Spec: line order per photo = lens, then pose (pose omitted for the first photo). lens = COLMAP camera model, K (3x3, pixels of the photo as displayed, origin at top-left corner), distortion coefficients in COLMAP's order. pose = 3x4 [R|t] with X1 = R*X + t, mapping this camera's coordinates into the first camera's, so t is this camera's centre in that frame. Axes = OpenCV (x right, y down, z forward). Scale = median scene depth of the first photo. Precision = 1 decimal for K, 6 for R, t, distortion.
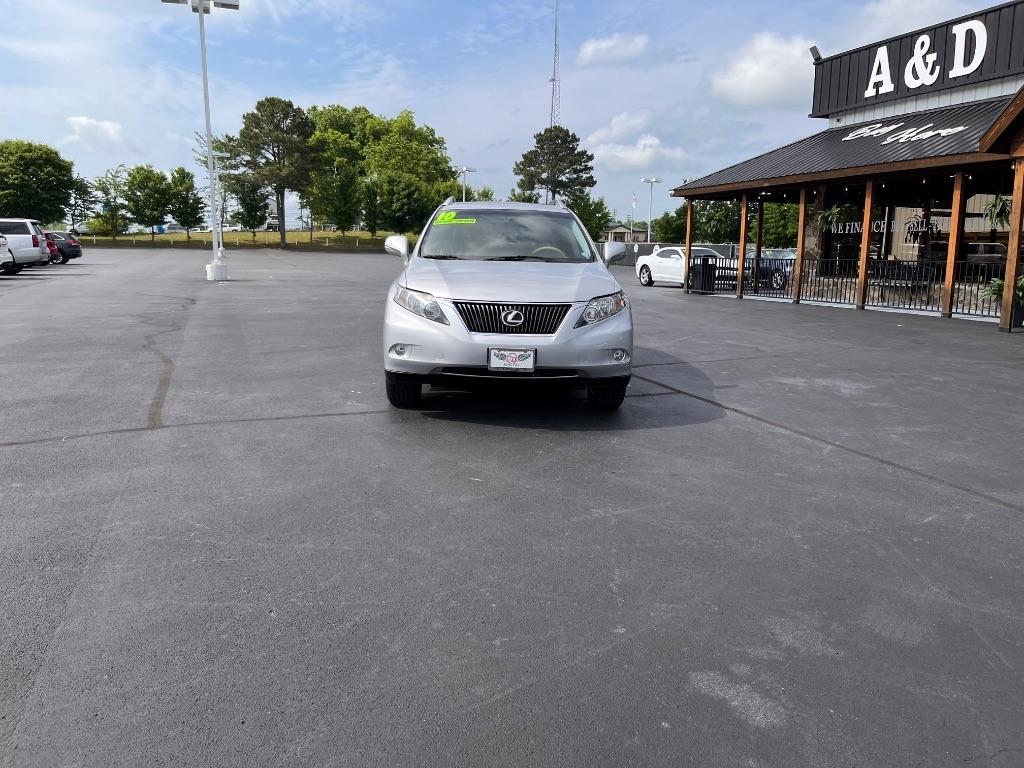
lens RADIAL K [[799.8, 0, 478.5], [0, 799.8, 362.4], [0, 0, 1]] dist [0.039878, -0.064229]
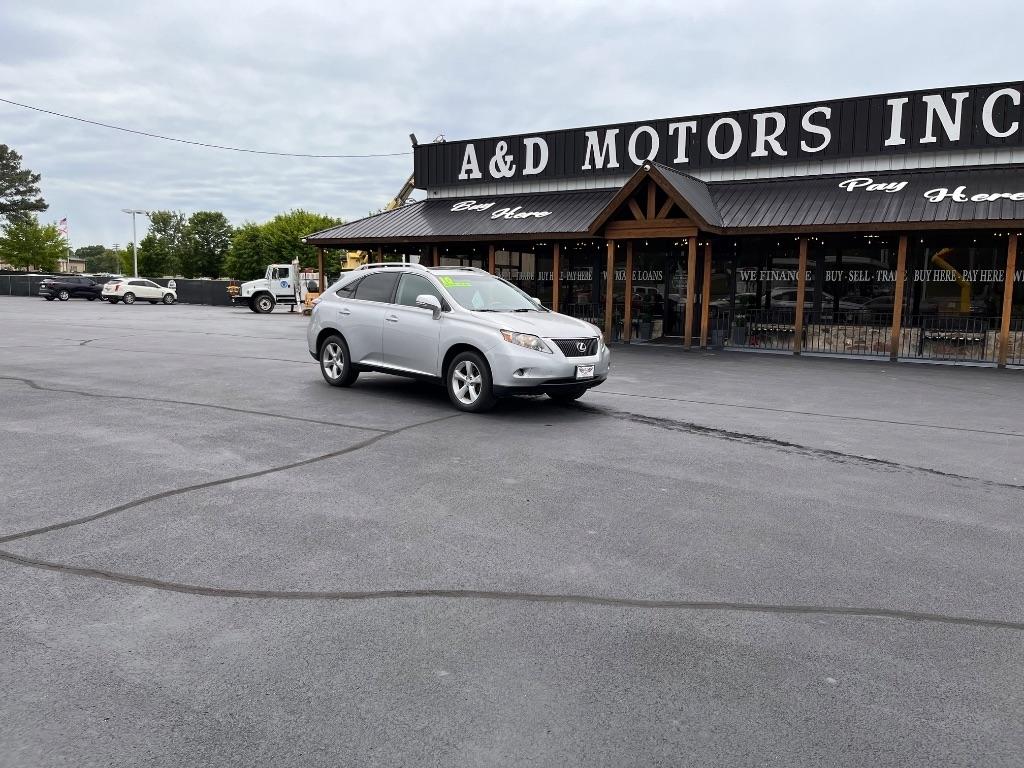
lens RADIAL K [[799.8, 0, 495.7], [0, 799.8, 387.9], [0, 0, 1]] dist [0.039878, -0.064229]
pose [[0.765111, -0.078082, 0.639147, -0.364306], [0.082592, 0.996322, 0.022847, -0.007057], [-0.638580, 0.035307, 0.768745, -0.059841]]
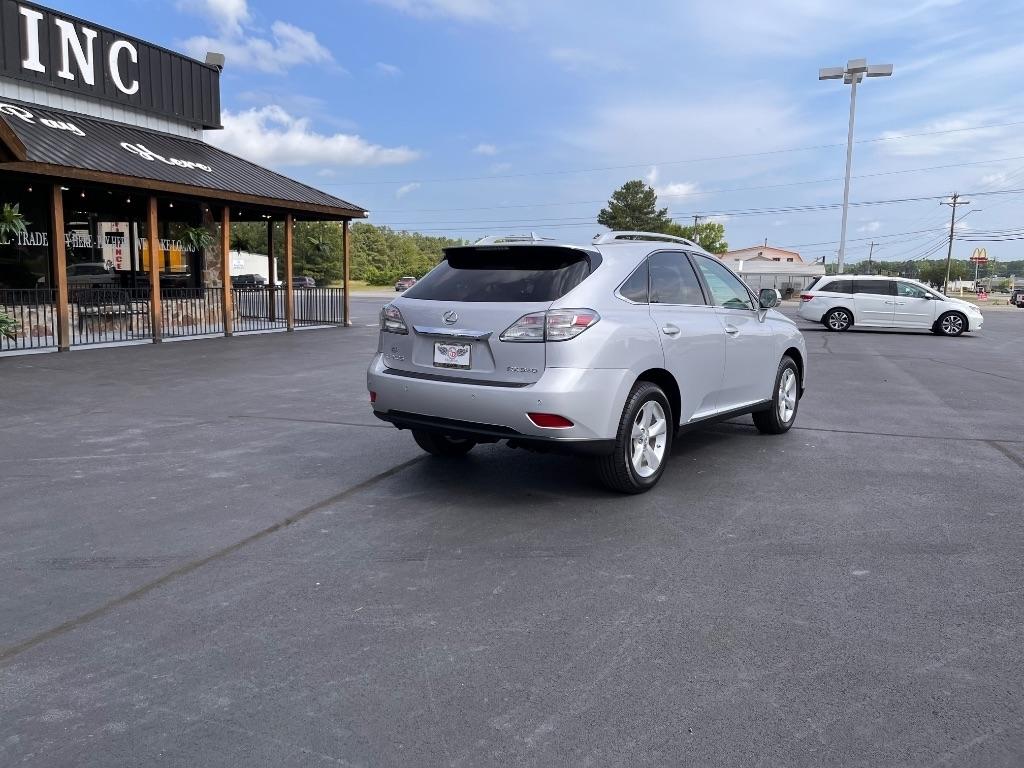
lens RADIAL K [[799.8, 0, 504.5], [0, 799.8, 381.6], [0, 0, 1]] dist [0.039878, -0.064229]
pose [[-0.761830, -0.116799, 0.637160, -0.193256], [0.058325, 0.967247, 0.247045, -0.119787], [-0.645146, 0.225369, -0.730065, 0.728300]]
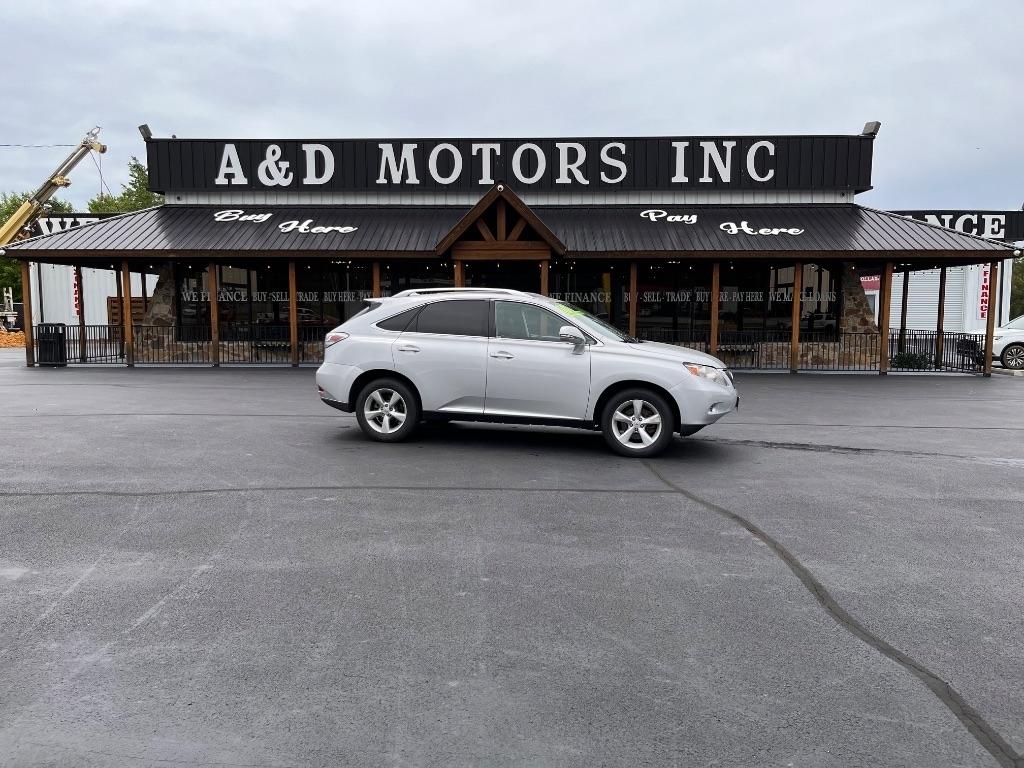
lens RADIAL K [[799.8, 0, 520.4], [0, 799.8, 389.5], [0, 0, 1]] dist [0.039878, -0.064229]
pose [[0.333056, -0.101868, 0.937388, -0.488067], [0.130898, 0.989516, 0.061024, -0.053695], [-0.933777, 0.102378, 0.342899, 0.236235]]
